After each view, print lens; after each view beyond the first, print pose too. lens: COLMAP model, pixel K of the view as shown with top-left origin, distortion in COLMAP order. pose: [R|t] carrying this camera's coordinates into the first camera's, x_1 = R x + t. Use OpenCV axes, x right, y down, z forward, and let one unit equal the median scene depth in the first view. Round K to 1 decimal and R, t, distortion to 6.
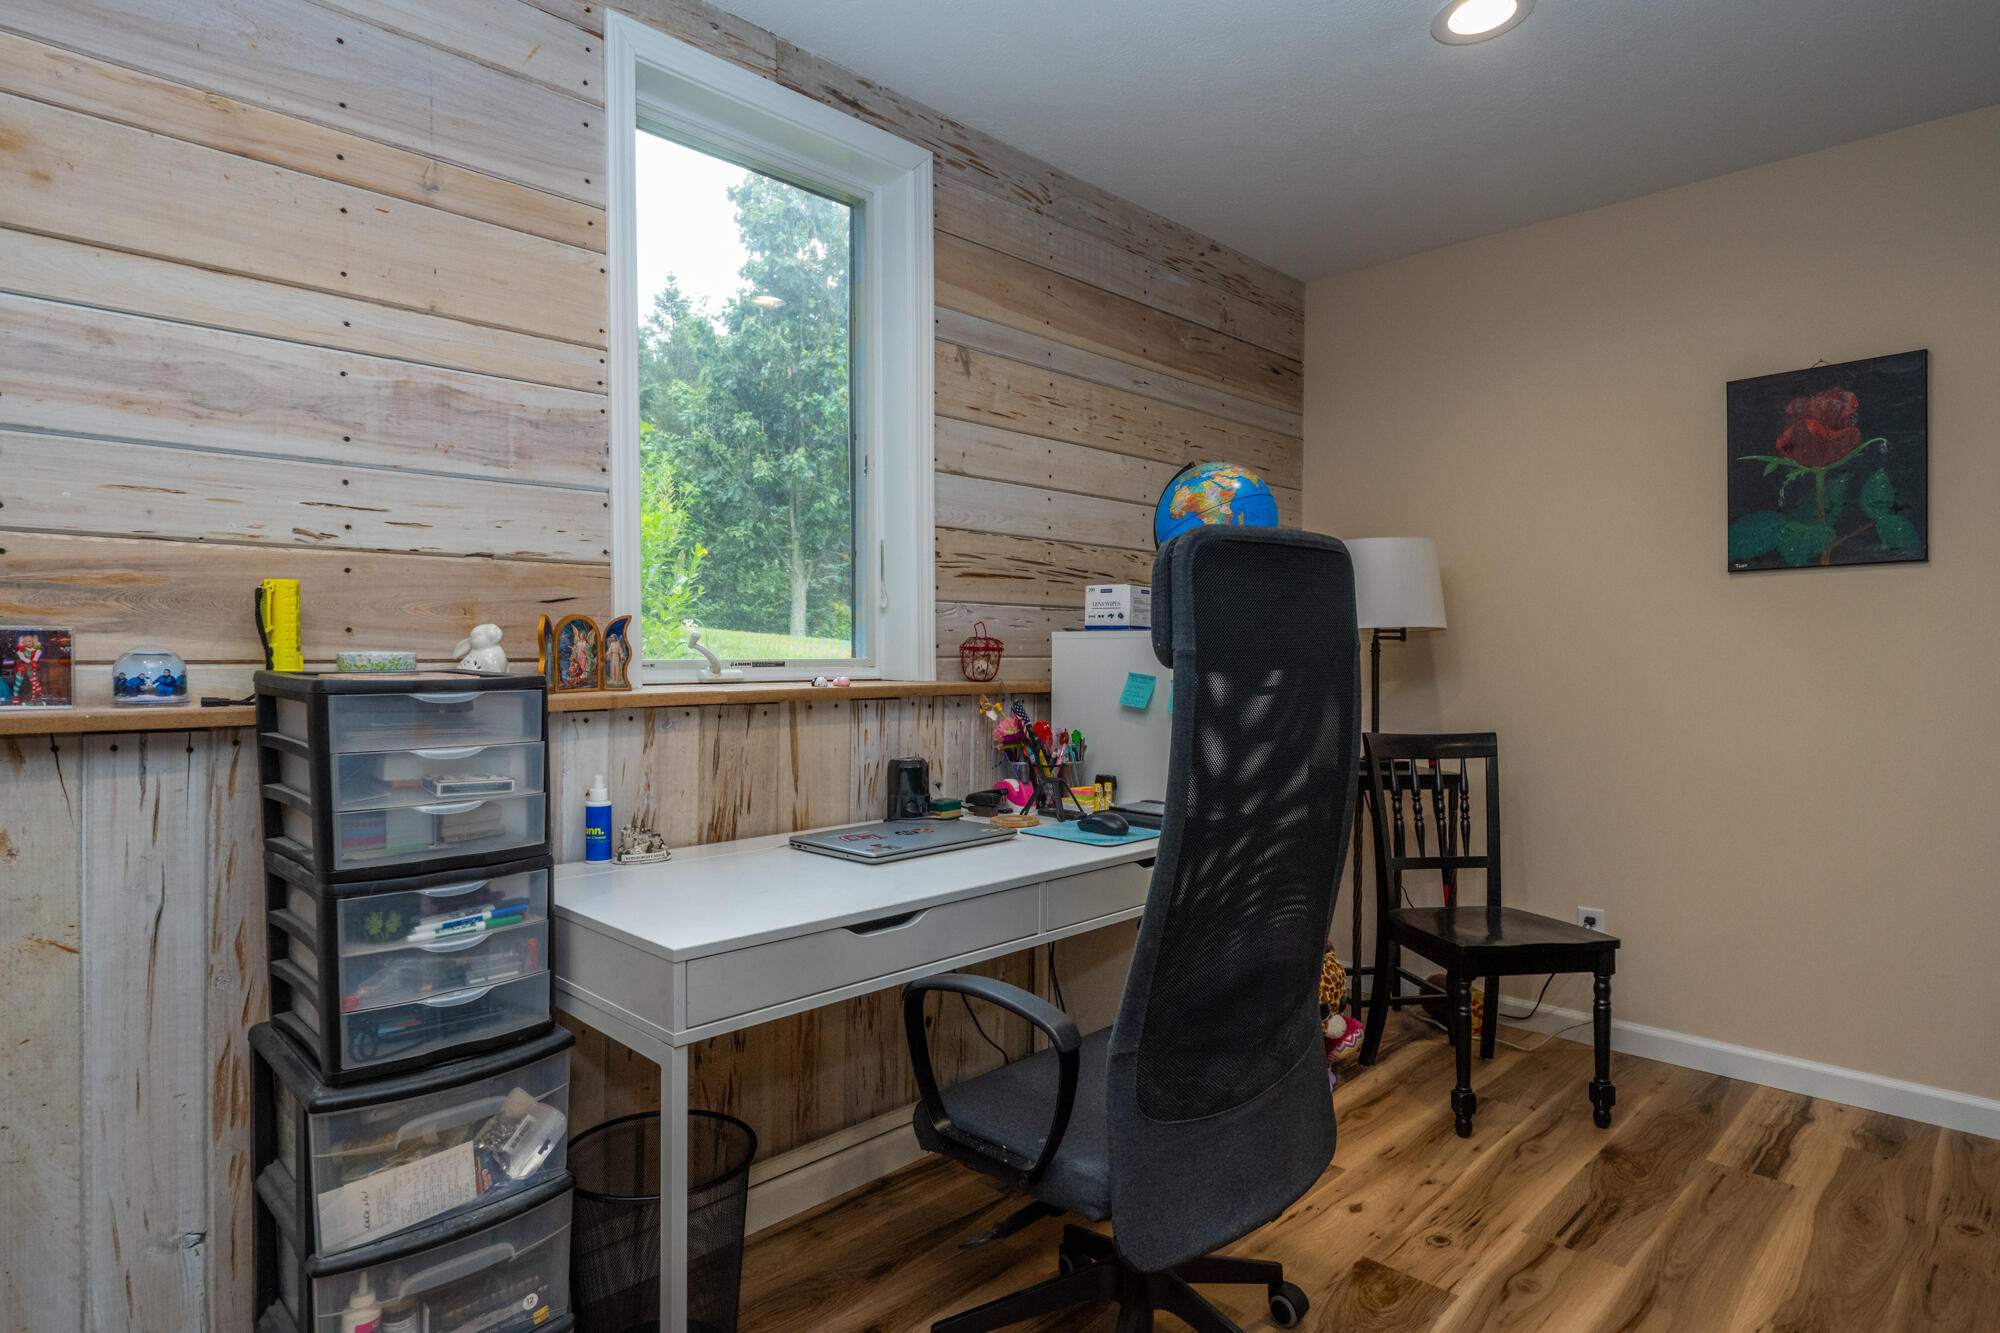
lens RADIAL K [[1086.6, 0, 998.7], [0, 1086.6, 663.8], [0, 0, 1]] dist [-0.001585, -0.000355]
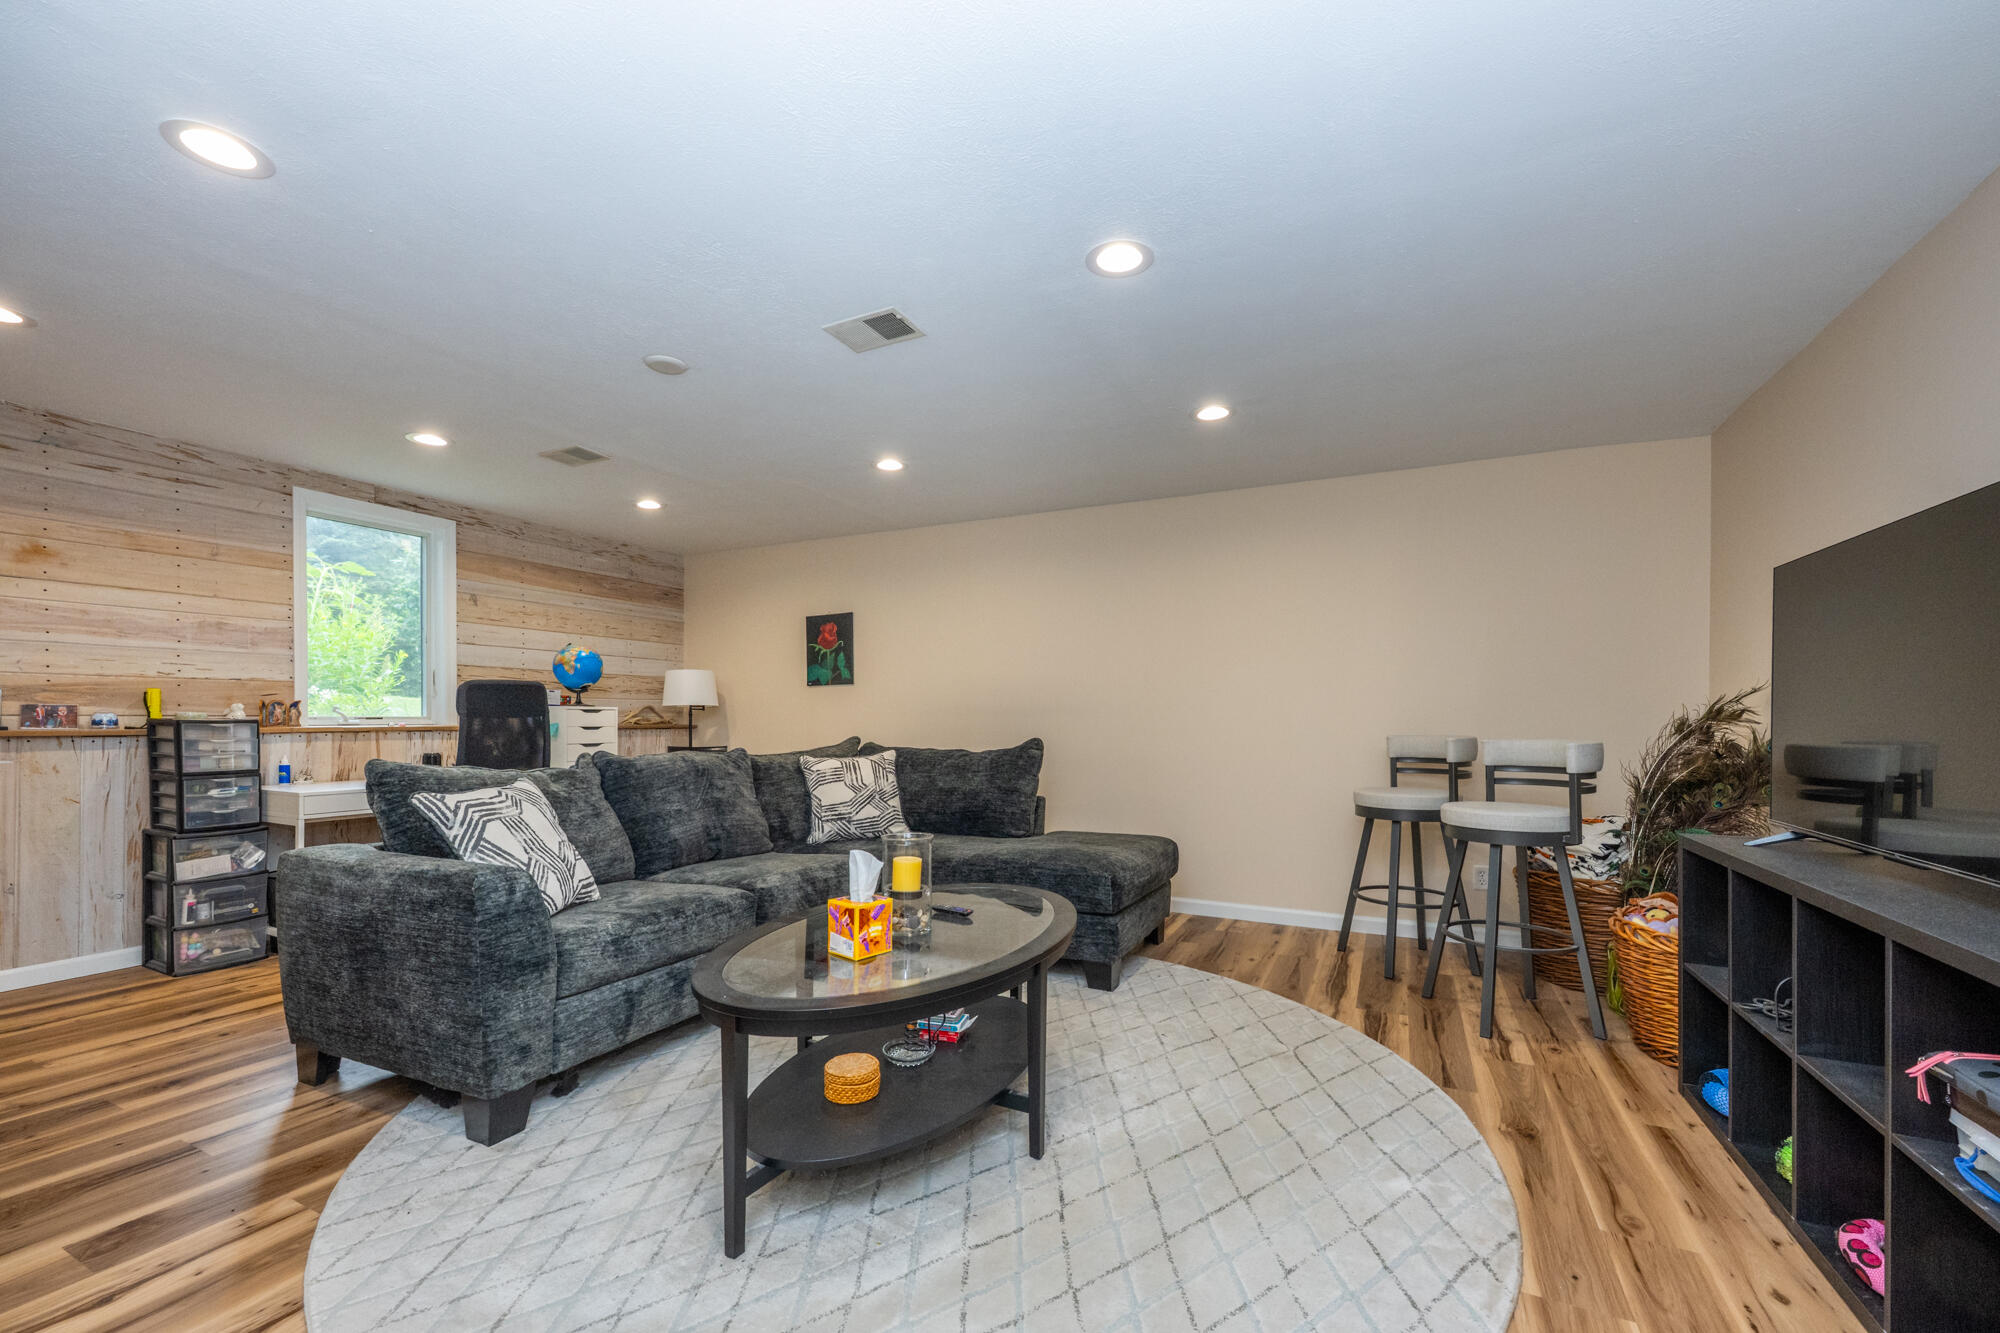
lens RADIAL K [[794.7, 0, 1000.1], [0, 794.7, 717.0], [0, 0, 1]] dist [0.003450, -0.000497]
pose [[0.949947, 0.002357, 0.312402, 0.868659], [0.001360, 0.999931, -0.011680, 0.030821], [-0.312408, 0.011521, 0.949878, -1.803016]]
